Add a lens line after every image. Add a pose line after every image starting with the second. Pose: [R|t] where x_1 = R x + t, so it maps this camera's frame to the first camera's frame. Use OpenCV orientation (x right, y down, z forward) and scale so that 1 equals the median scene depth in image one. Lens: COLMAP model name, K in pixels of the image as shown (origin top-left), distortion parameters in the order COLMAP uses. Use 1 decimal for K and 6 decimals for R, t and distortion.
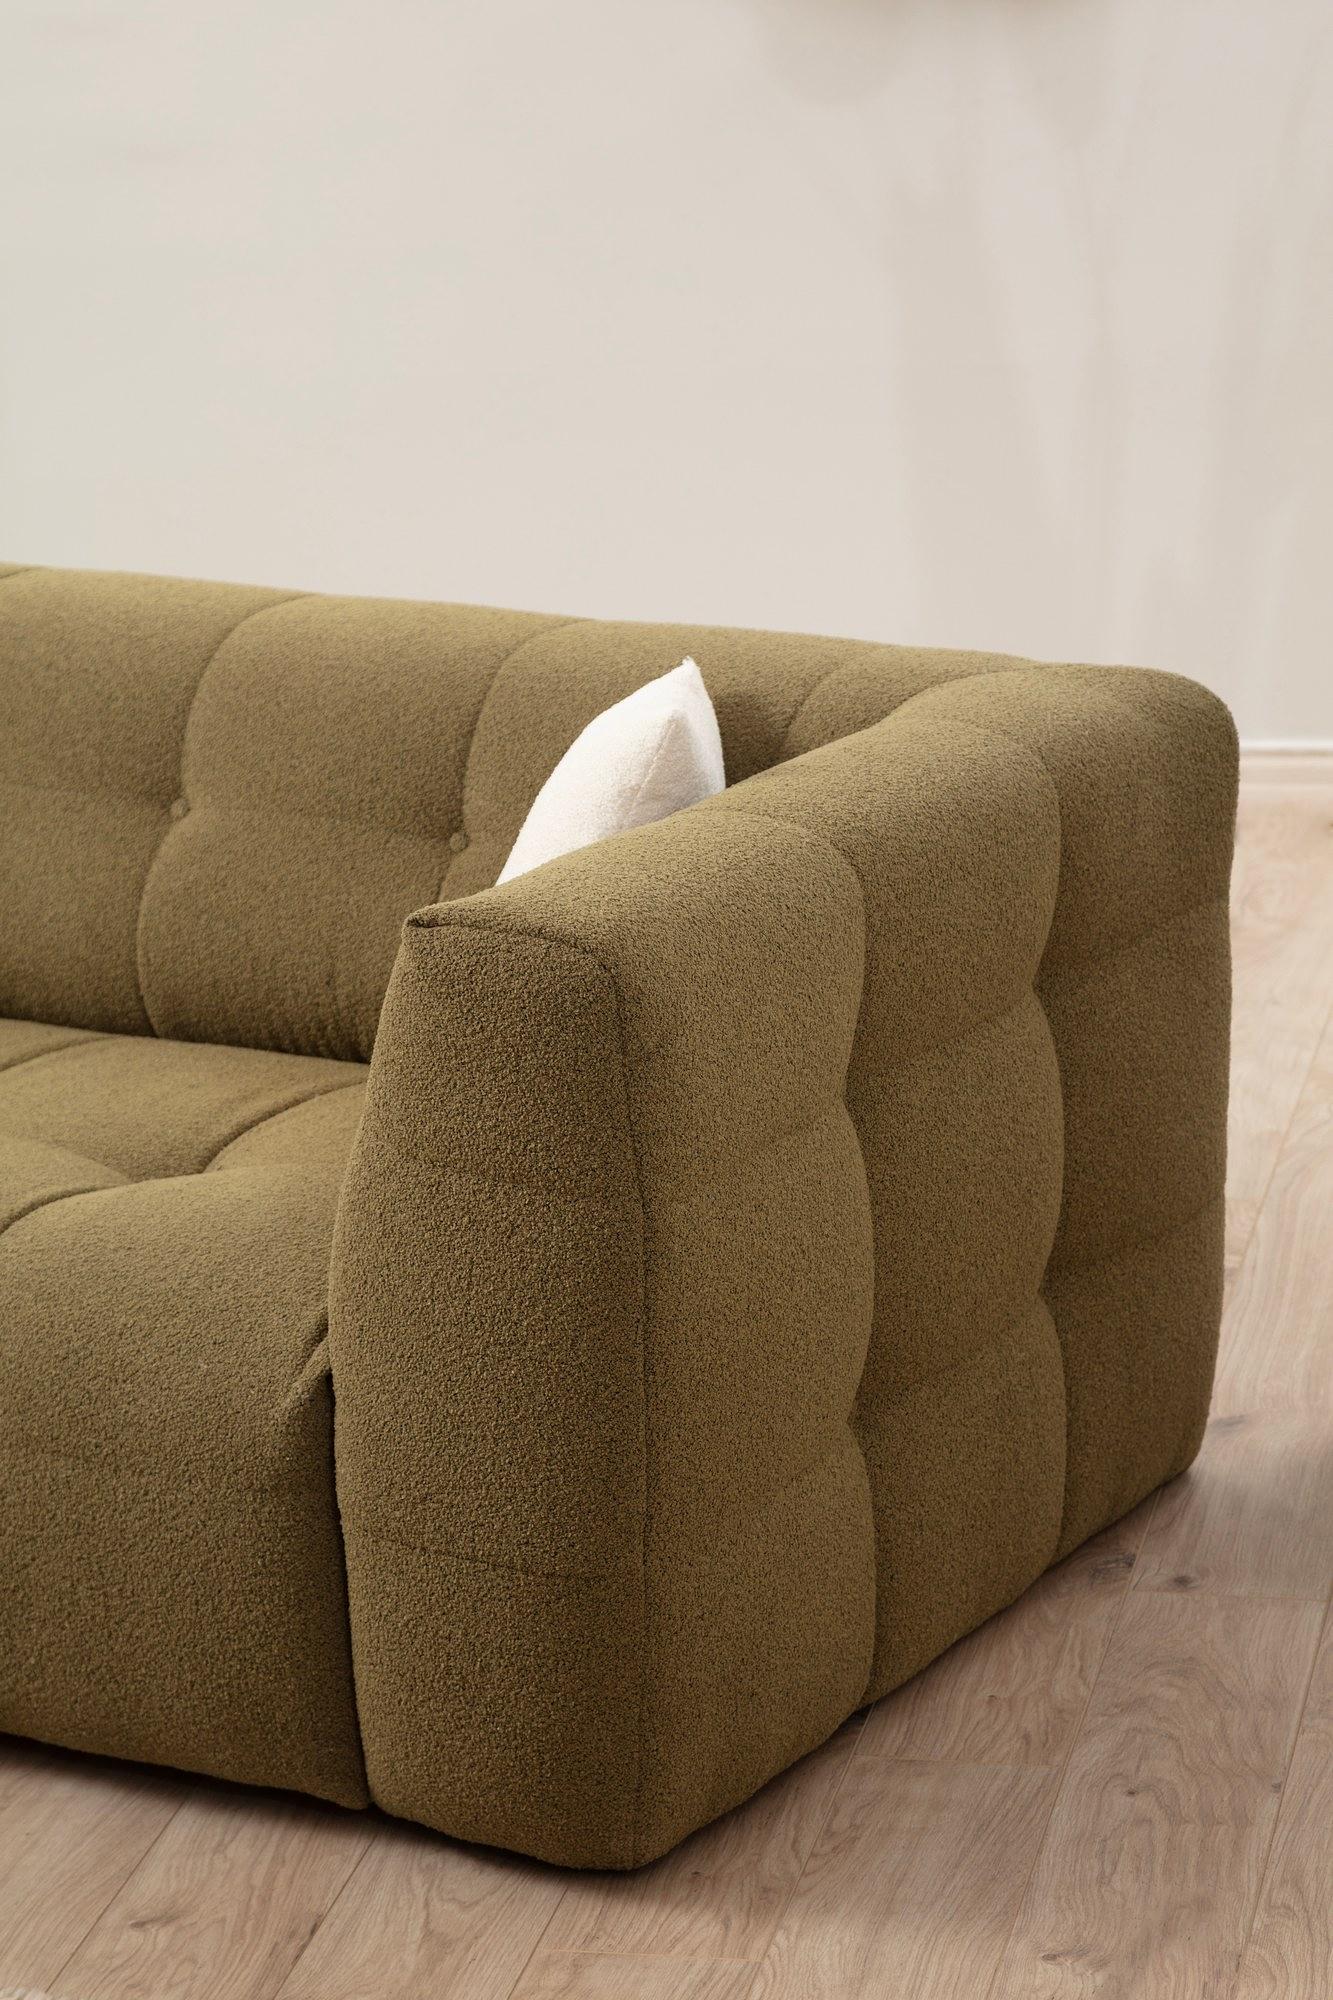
lens RADIAL K [[5284.9, 0, 666.7], [0, 5284.9, 1003.4], [0, 0, 1]] dist [0.591453, 0.000000]
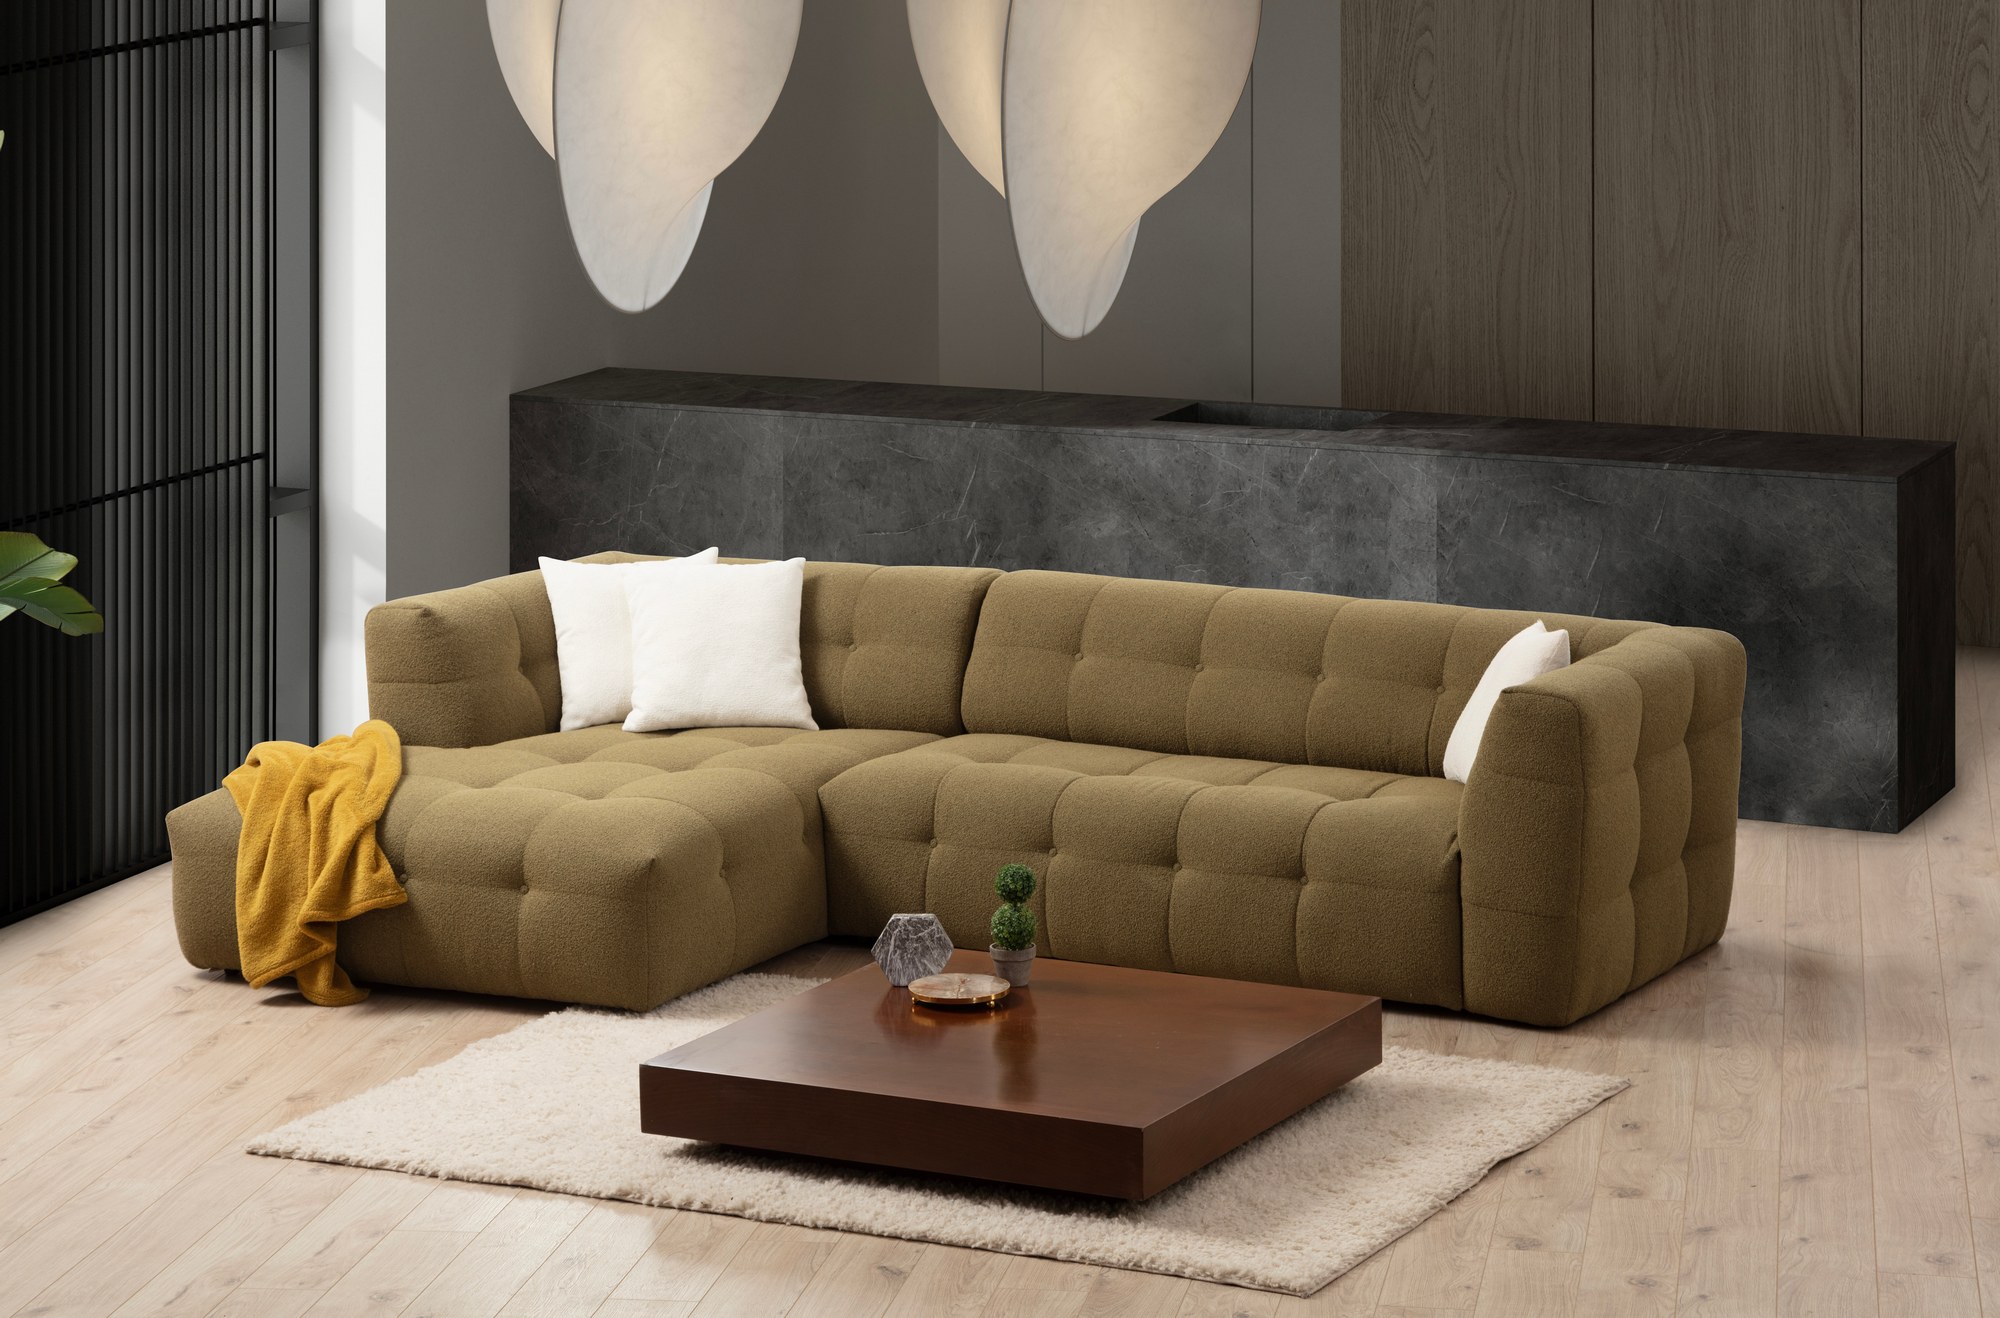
lens RADIAL K [[4591.9, 0, 999.3], [0, 4591.9, 656.0], [0, 0, 1]] dist [0.430606, 0.000000]
pose [[0.998469, 0.030461, 0.046162, -0.405911], [-0.025766, 0.994745, -0.099090, 0.205791], [-0.048938, 0.097749, 0.994007, -1.397846]]
